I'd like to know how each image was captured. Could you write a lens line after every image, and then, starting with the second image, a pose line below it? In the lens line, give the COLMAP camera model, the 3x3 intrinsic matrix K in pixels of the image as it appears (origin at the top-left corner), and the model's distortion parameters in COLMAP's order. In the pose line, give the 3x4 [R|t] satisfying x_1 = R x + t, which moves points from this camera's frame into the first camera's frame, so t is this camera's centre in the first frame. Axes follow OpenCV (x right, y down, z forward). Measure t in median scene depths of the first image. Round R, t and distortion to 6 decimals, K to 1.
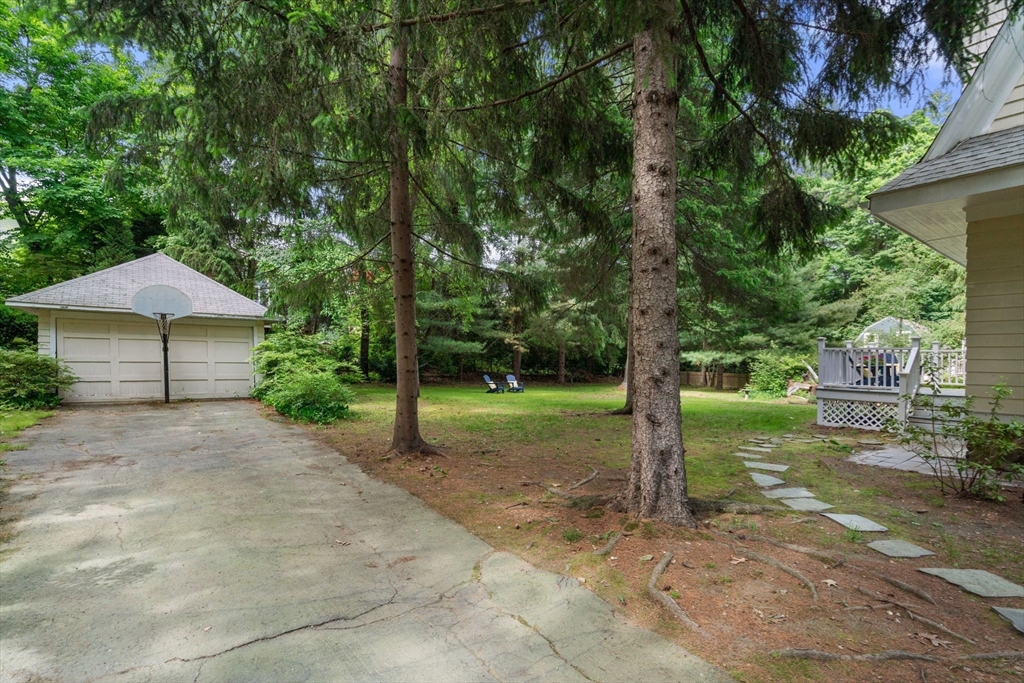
lens RADIAL K [[470.8, 0, 509.8], [0, 470.8, 349.2], [0, 0, 1]] dist [-0.002742, -0.000057]
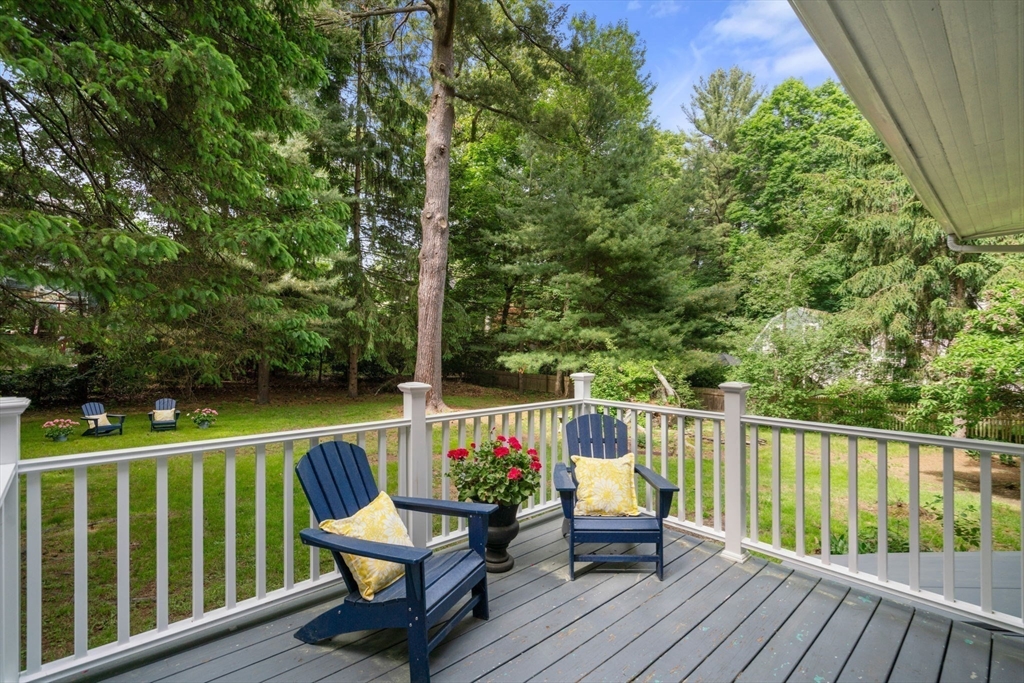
lens RADIAL K [[470.8, 0, 514.7], [0, 470.8, 339.2], [0, 0, 1]] dist [-0.002742, -0.000057]
pose [[0.994019, 0.001706, 0.109192, 0.321311], [-0.001566, 0.999998, -0.001376, -0.014818], [-0.109194, 0.001197, 0.994020, 0.318128]]
